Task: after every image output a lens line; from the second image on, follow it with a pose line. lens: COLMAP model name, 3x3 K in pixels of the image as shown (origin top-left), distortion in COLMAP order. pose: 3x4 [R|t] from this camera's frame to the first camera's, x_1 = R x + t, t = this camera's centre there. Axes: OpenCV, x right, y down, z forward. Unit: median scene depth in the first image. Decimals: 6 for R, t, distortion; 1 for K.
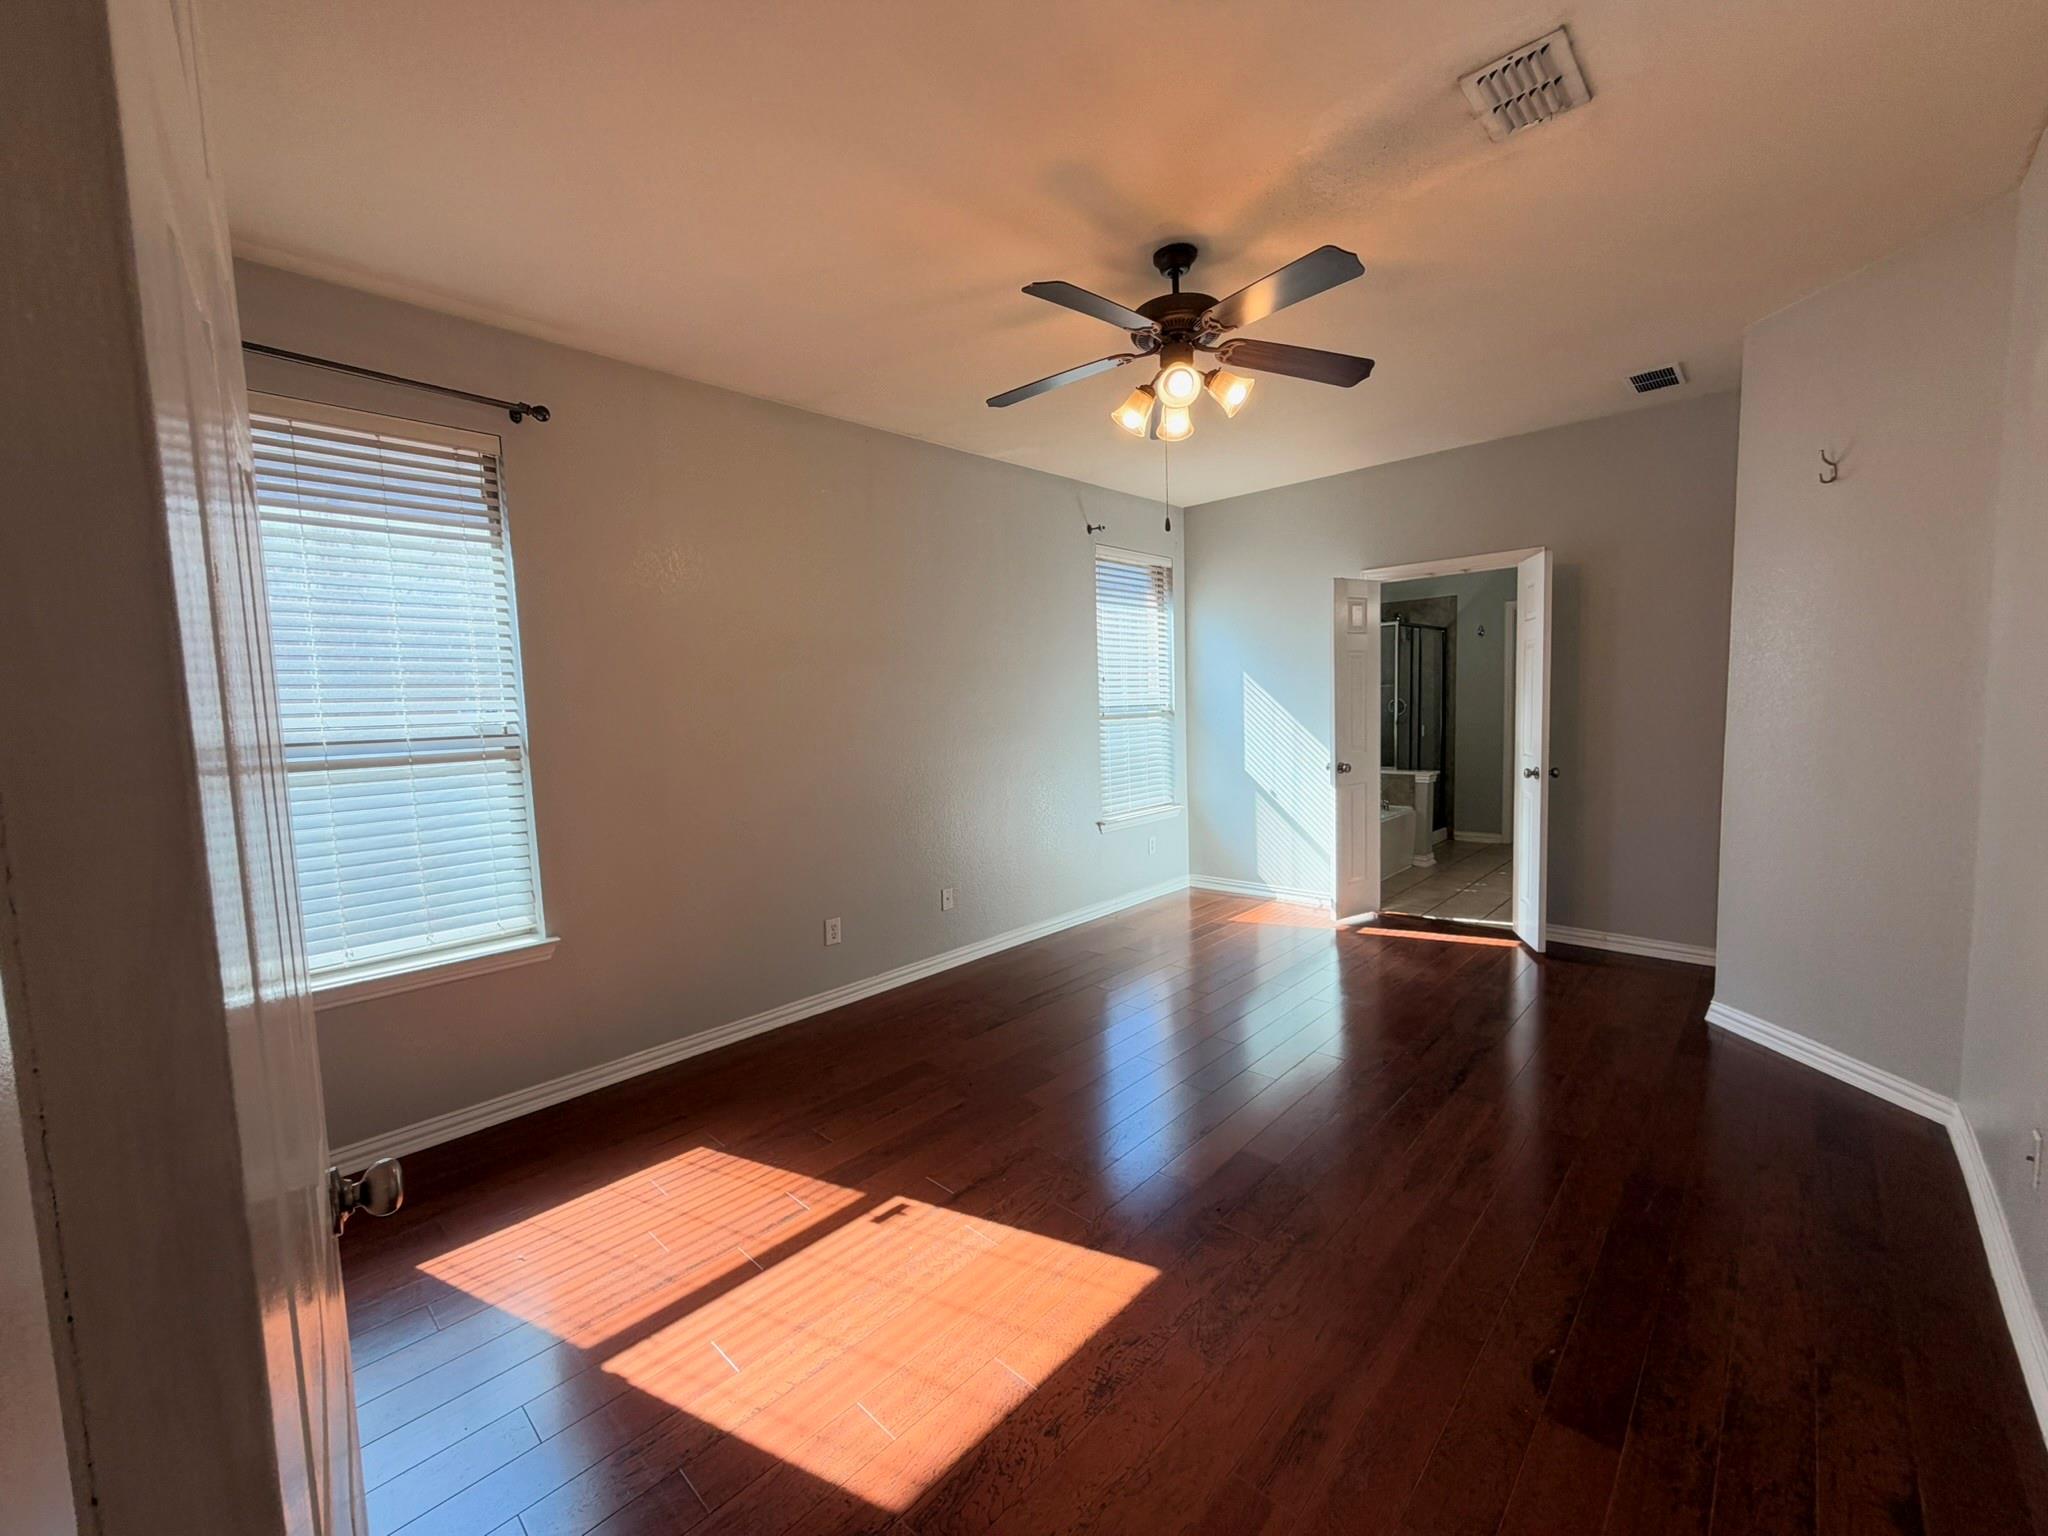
lens RADIAL K [[828.6, 0, 1016.4], [0, 828.6, 772.1], [0, 0, 1]] dist [0.000954, 0.000193]
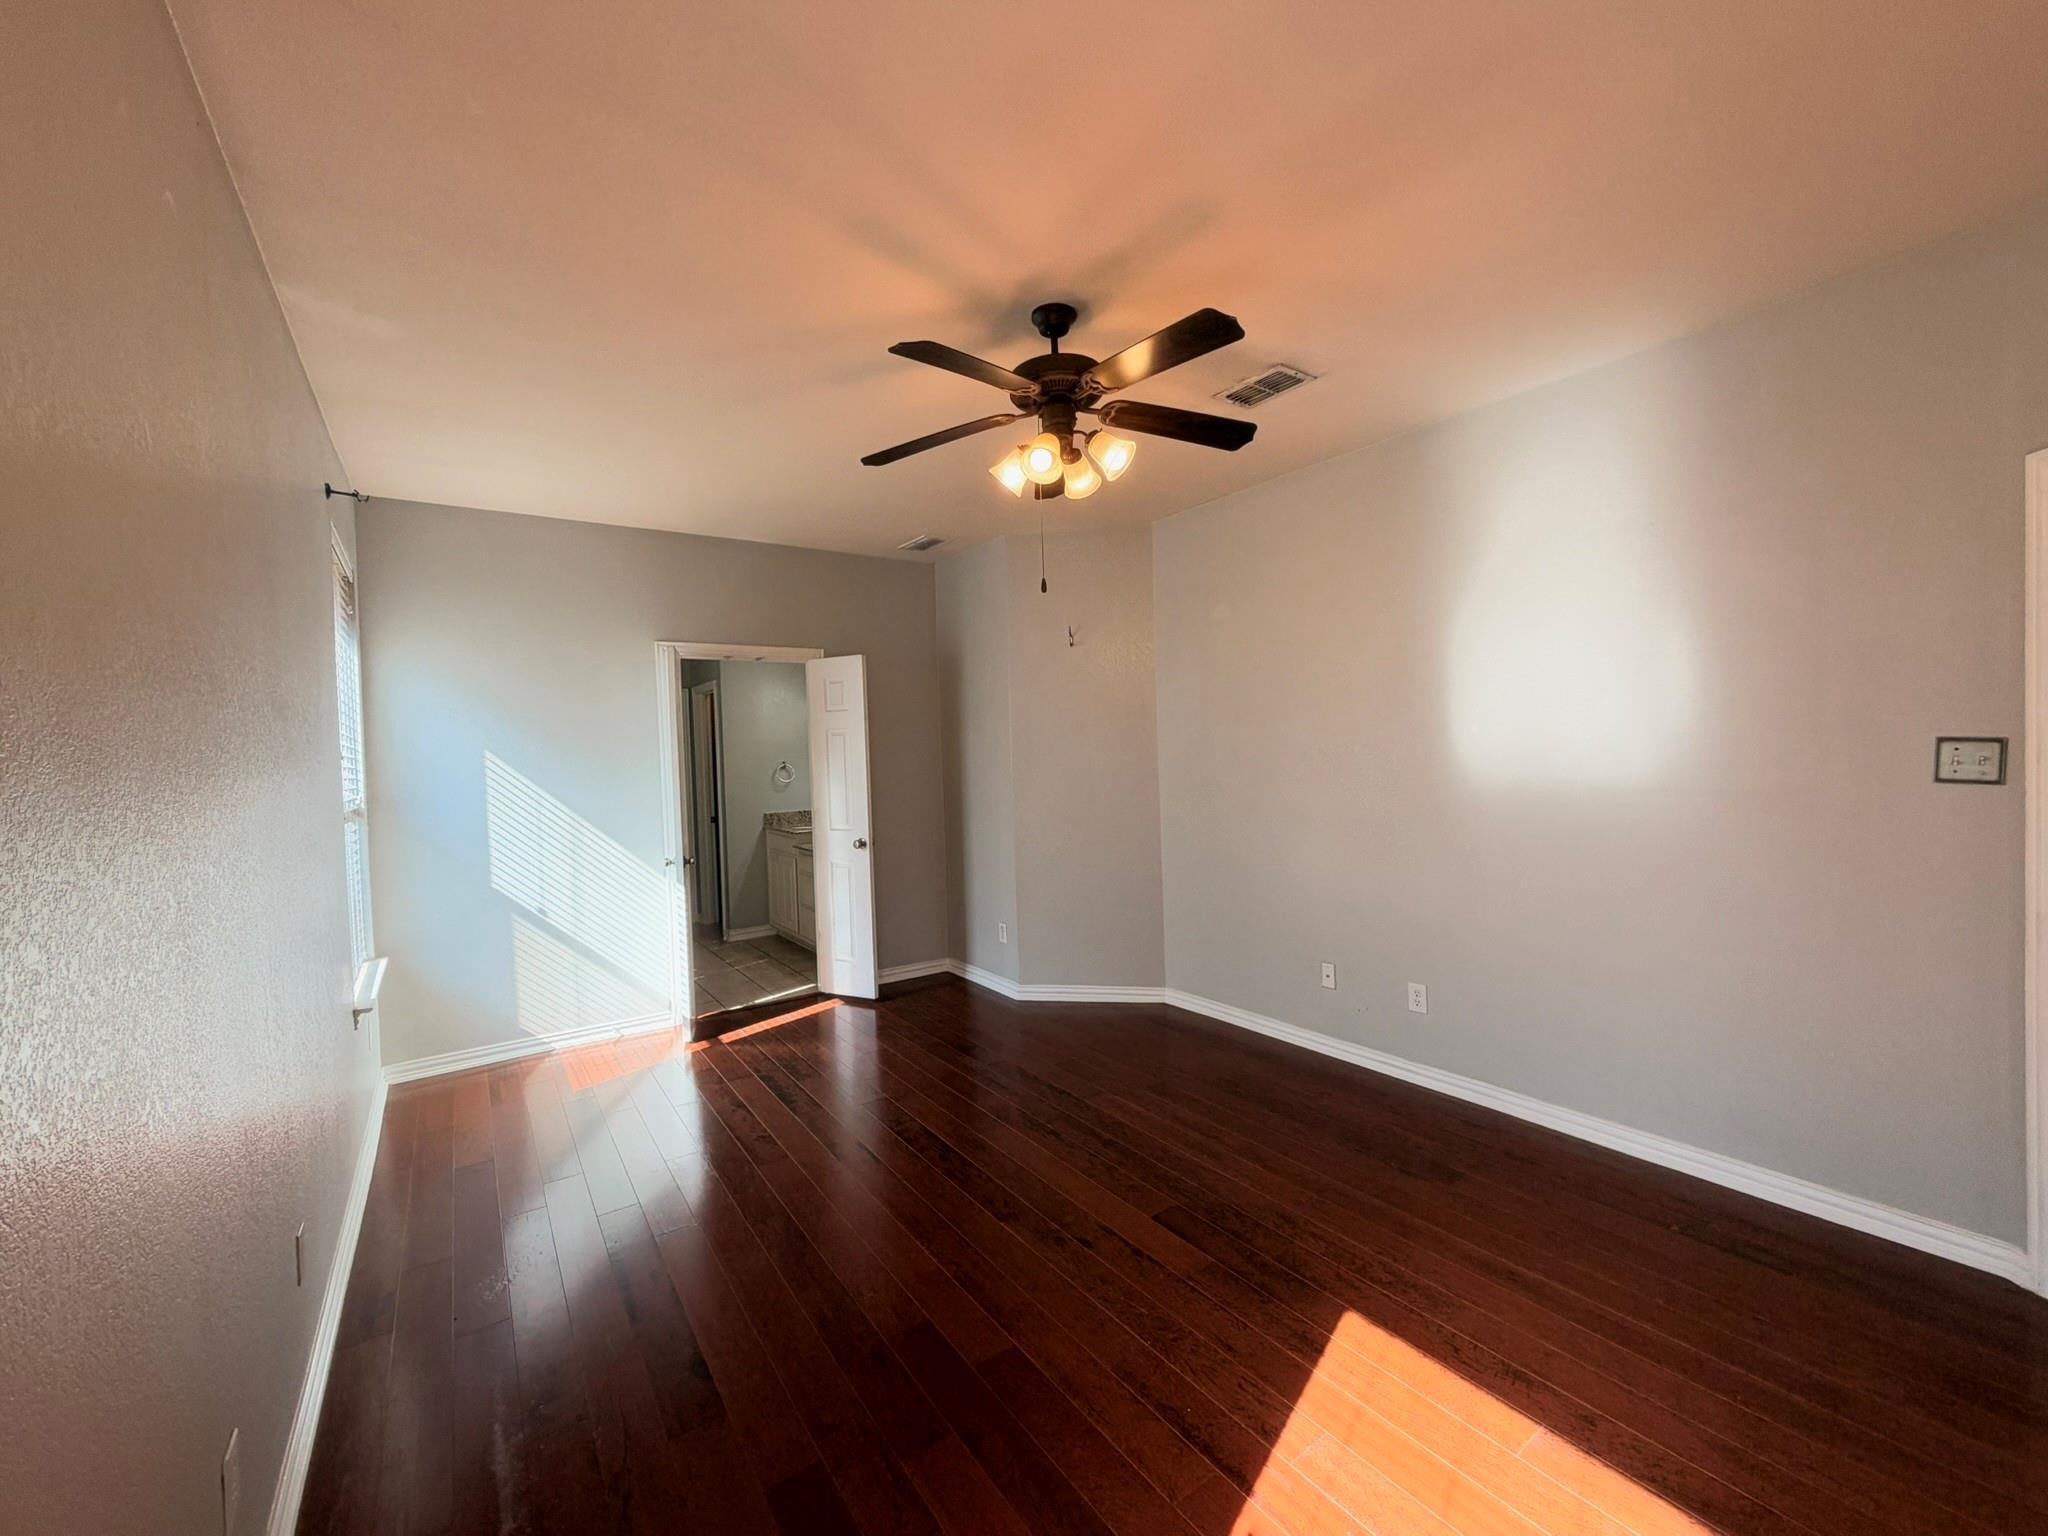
lens RADIAL K [[817.8, 0, 1033.5], [0, 817.8, 771.8], [0, 0, 1]] dist [-0.000378, -0.000048]
pose [[0.190513, 0.001109, 0.981684, -0.510674], [0.108546, 0.993844, -0.022188, -0.053971], [-0.975665, 0.110785, 0.189220, 0.624168]]
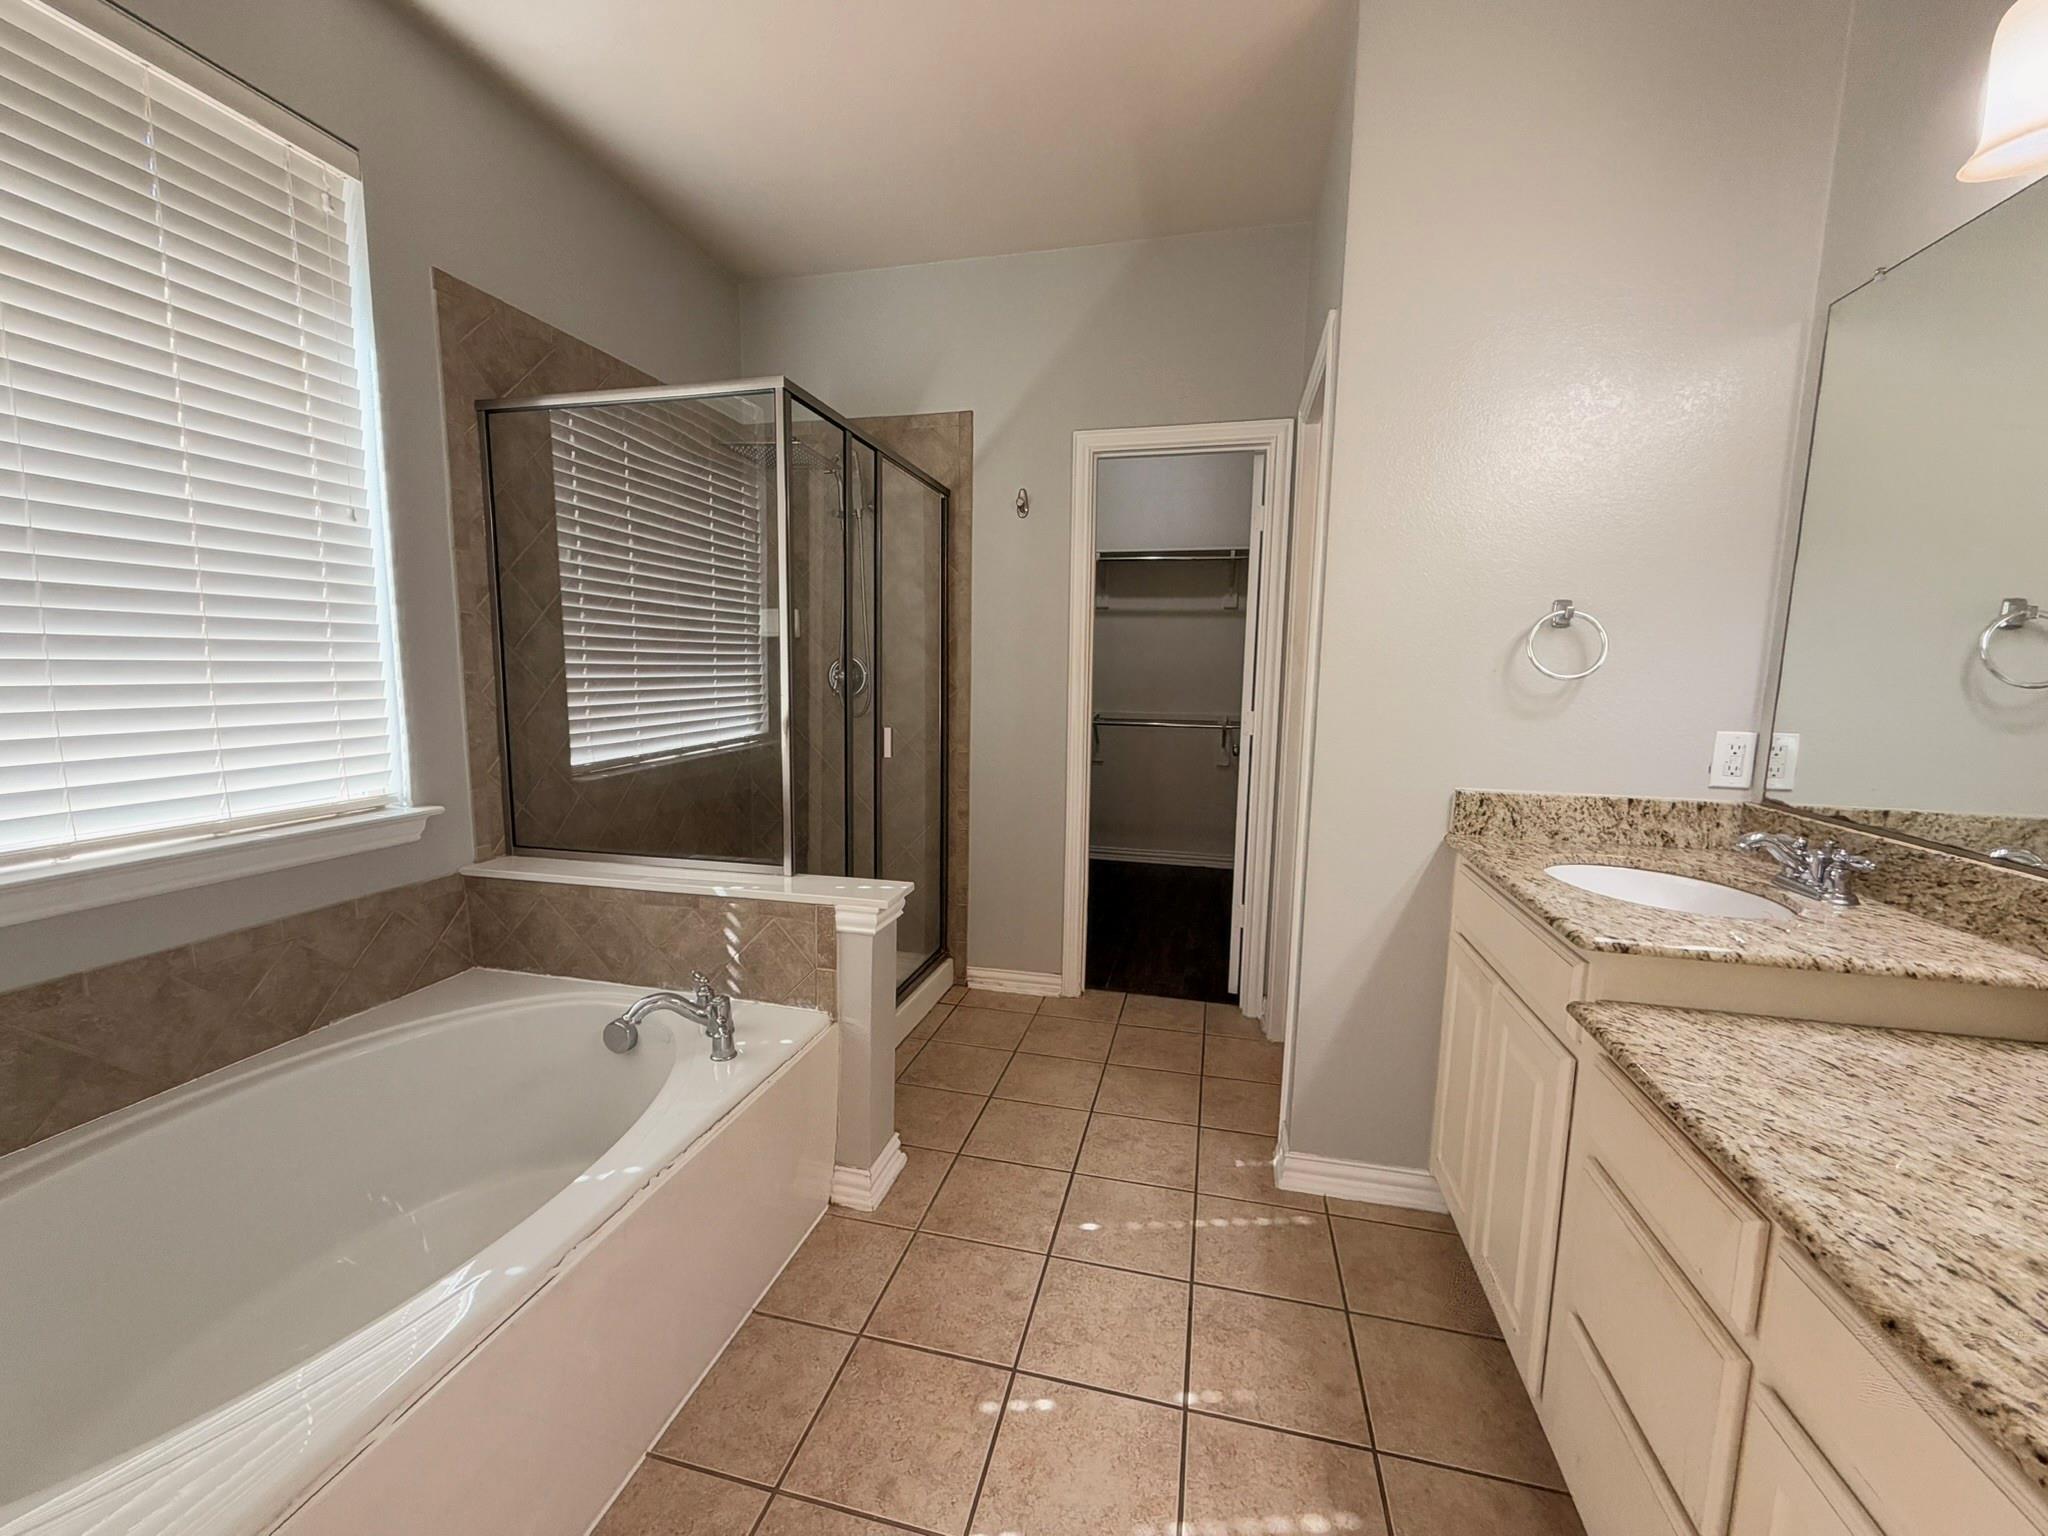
lens RADIAL K [[817.2, 0, 1019.0], [0, 817.2, 771.1], [0, 0, 1]] dist [0.000394, 0.000246]
pose [[0.866629, -0.015436, 0.498714, 0.699872], [-0.001721, 0.999423, 0.033924, -0.095822], [-0.498949, -0.030258, 0.866103, 1.275095]]
